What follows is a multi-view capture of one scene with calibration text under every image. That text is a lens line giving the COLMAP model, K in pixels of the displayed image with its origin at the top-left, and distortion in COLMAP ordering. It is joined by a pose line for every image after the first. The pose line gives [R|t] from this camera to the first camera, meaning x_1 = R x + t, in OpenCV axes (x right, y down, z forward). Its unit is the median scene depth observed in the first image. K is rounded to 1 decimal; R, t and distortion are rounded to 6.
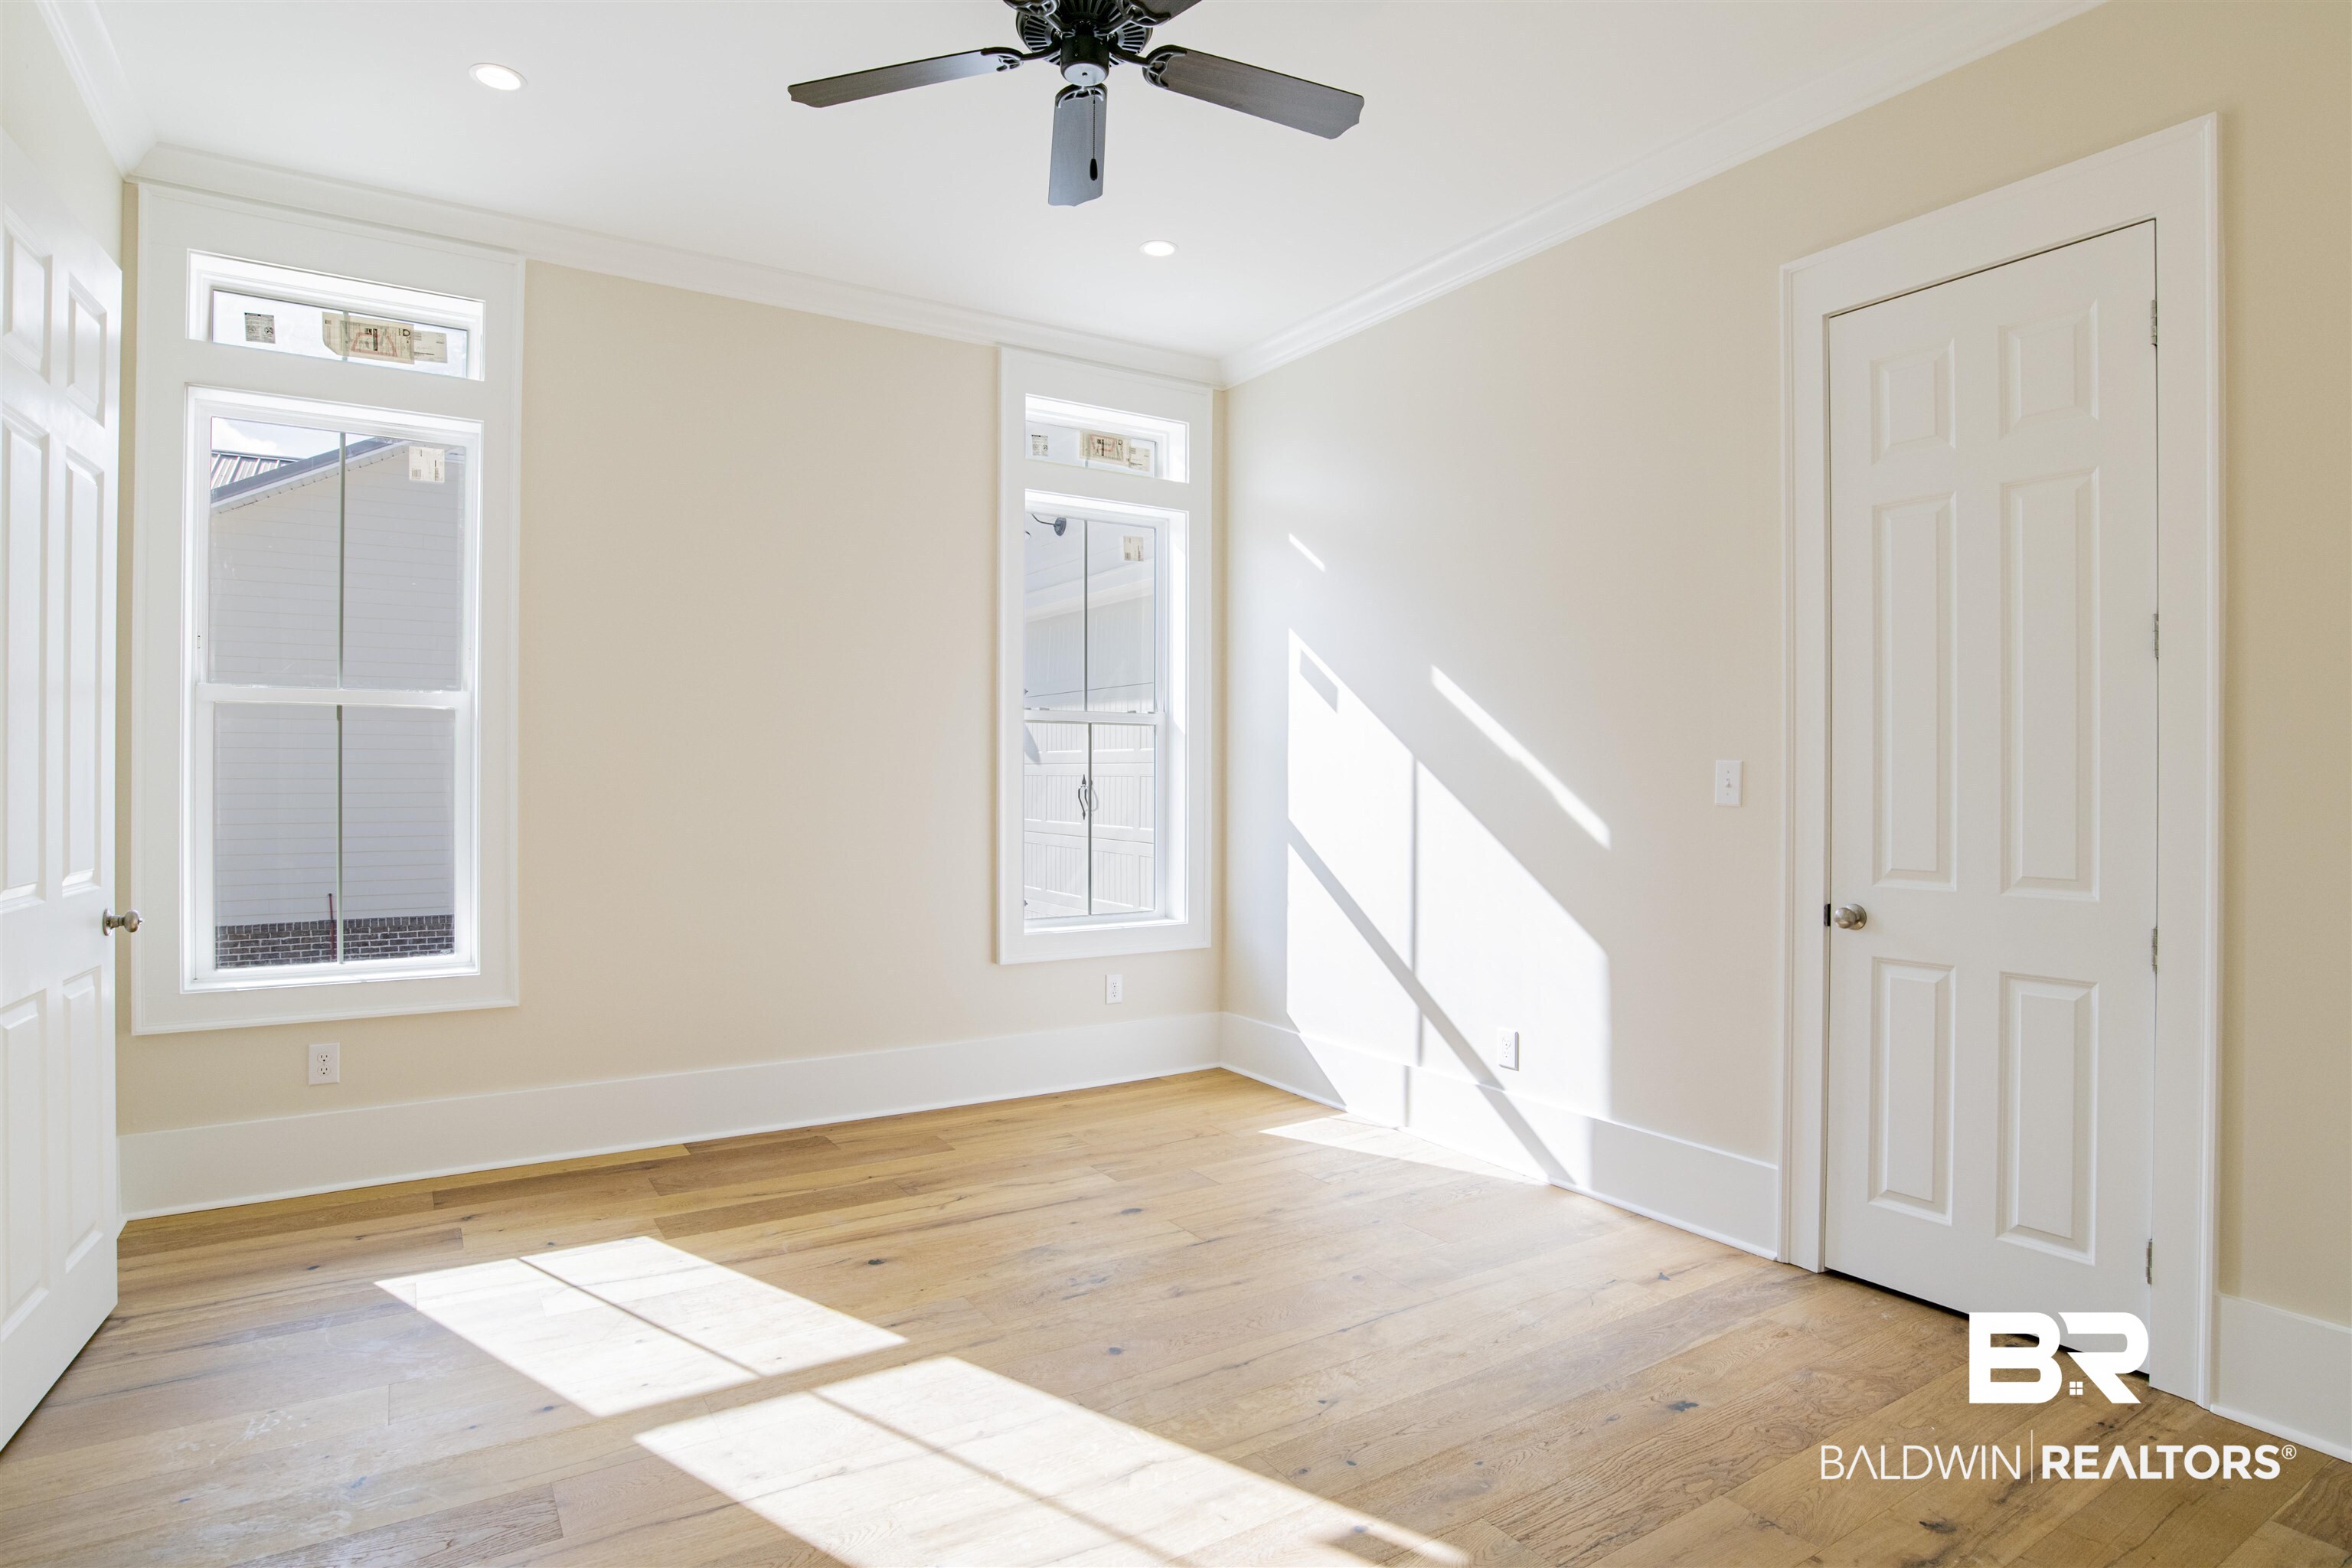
lens RADIAL K [[1289.9, 0, 1175.6], [0, 1289.9, 781.5], [0, 0, 1]] dist [-0.029027, -0.000176]
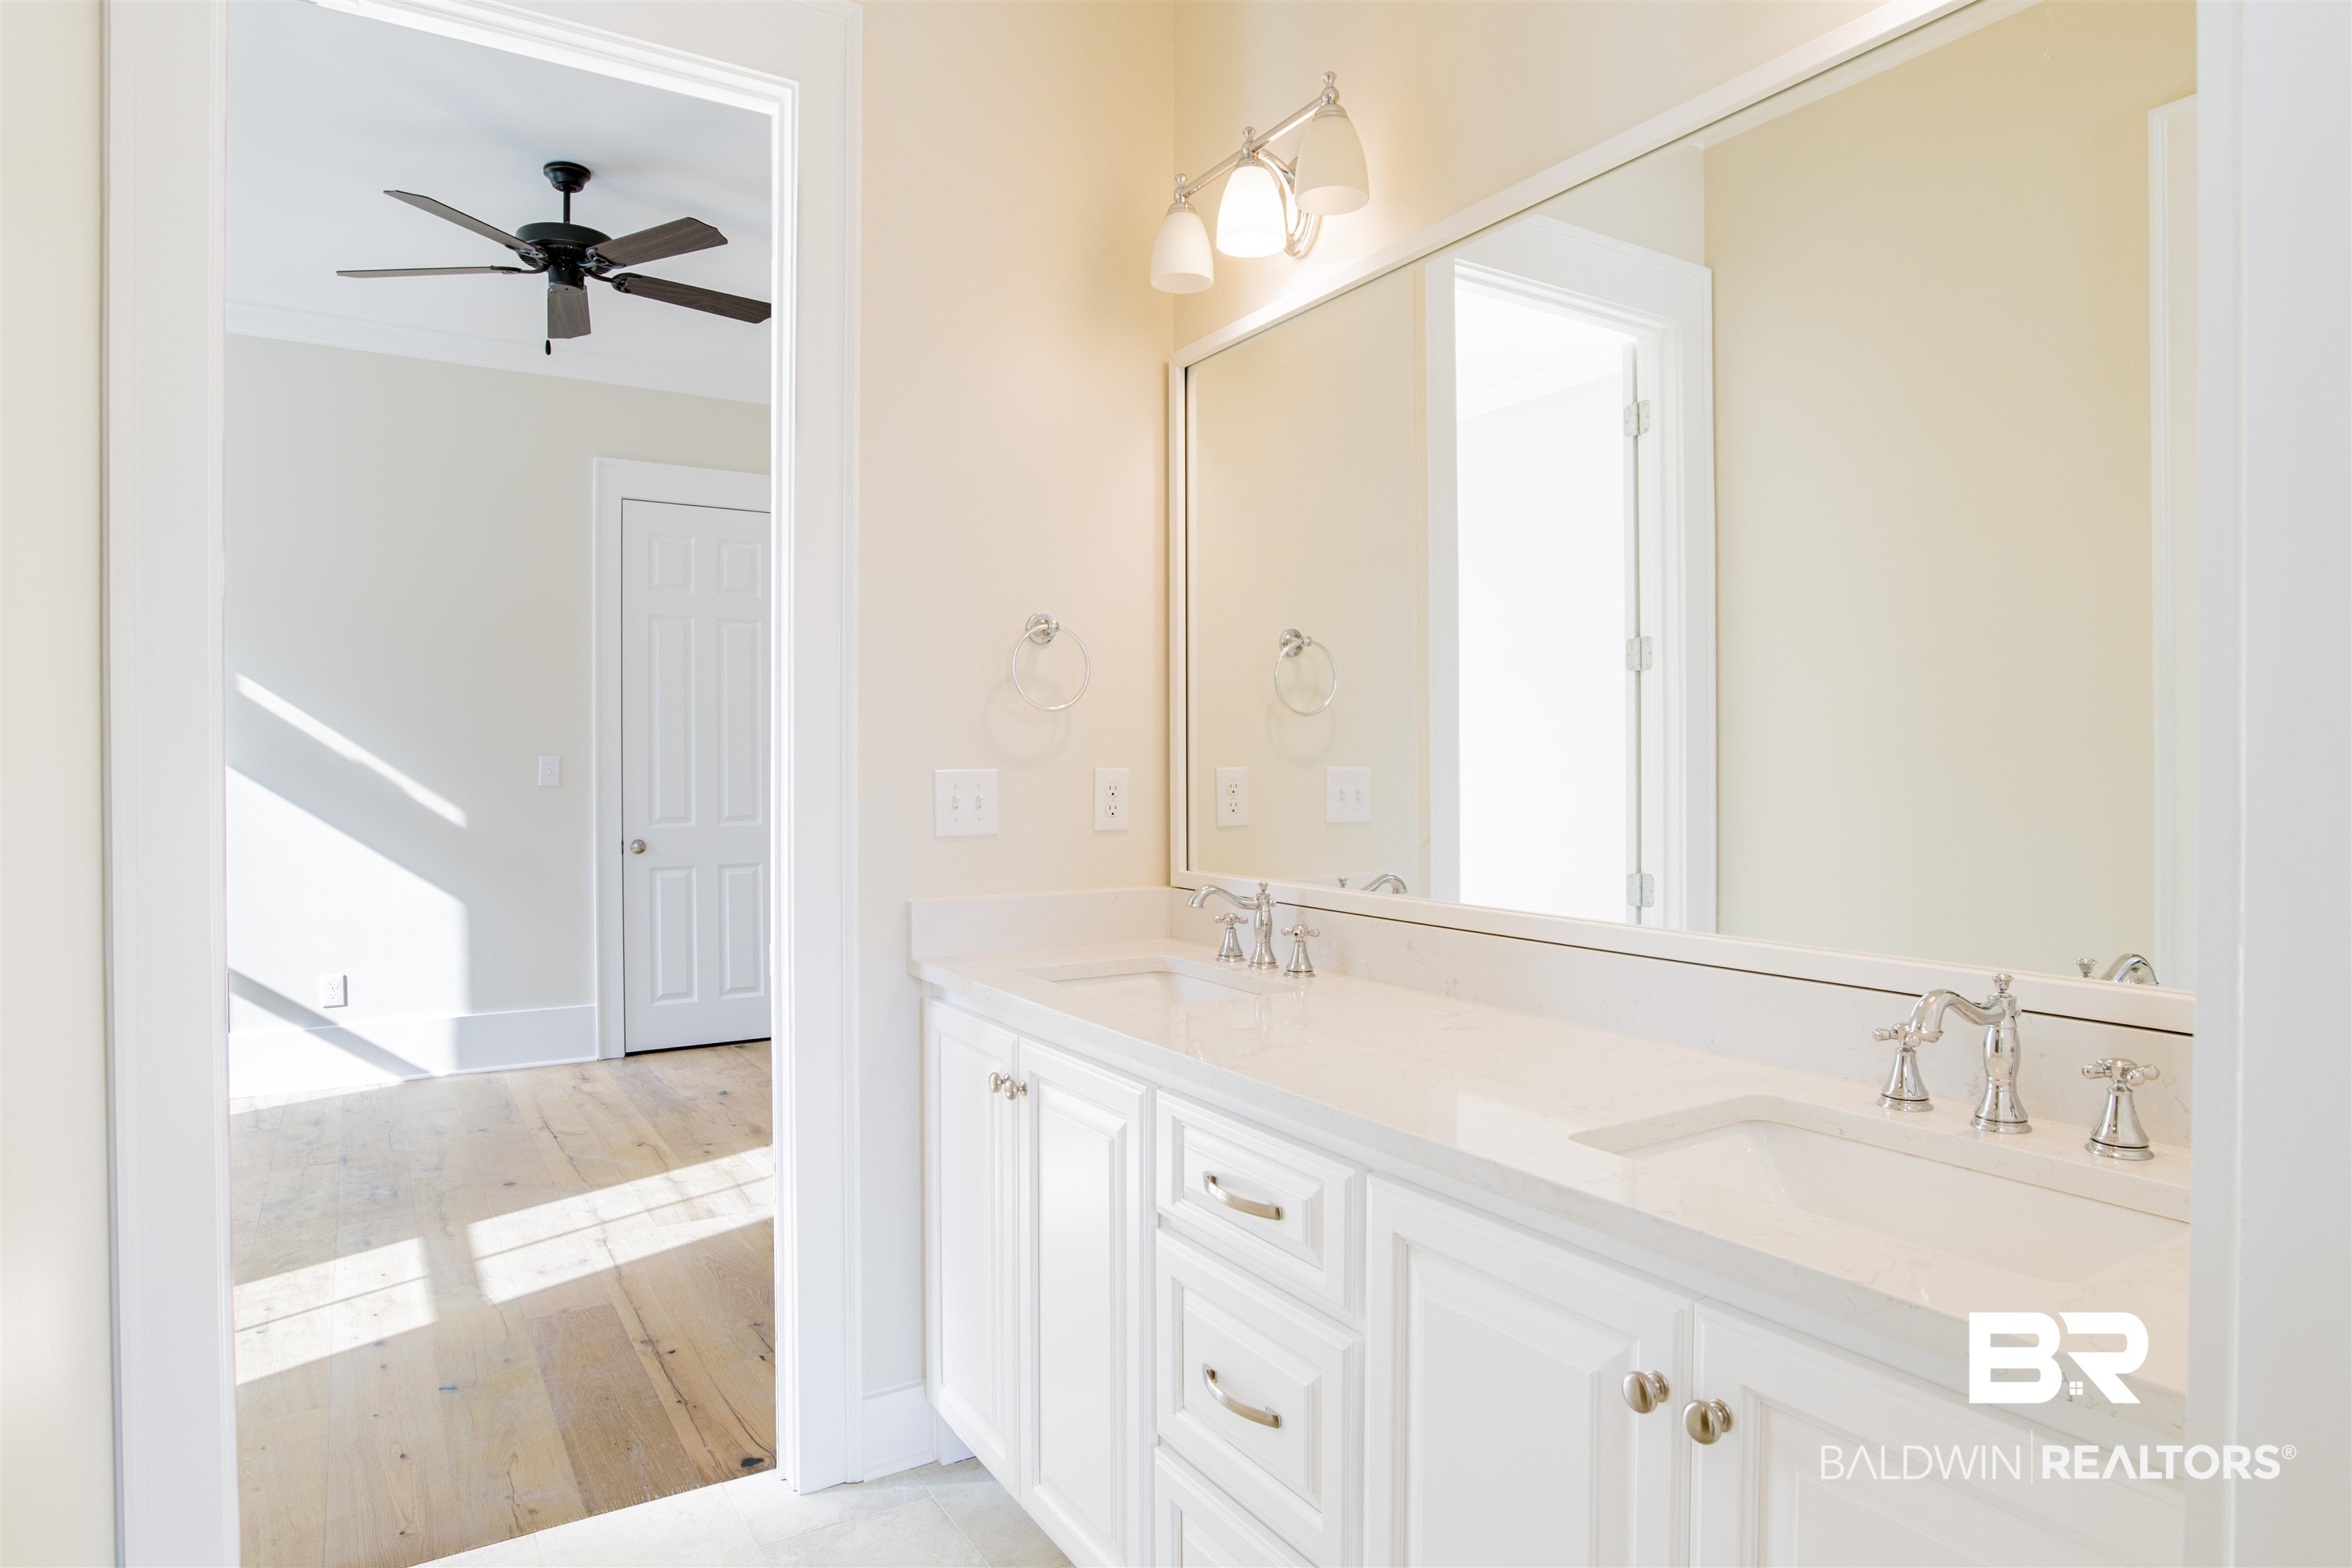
lens RADIAL K [[1311.8, 0, 1178.3], [0, 1311.8, 780.0], [0, 0, 1]] dist [-0.022542, 0.002574]
pose [[0.038314, -0.026805, 0.998906, -1.229933], [0.006345, 0.999627, 0.026581, -0.028692], [-0.999246, 0.005319, 0.038469, 0.190174]]
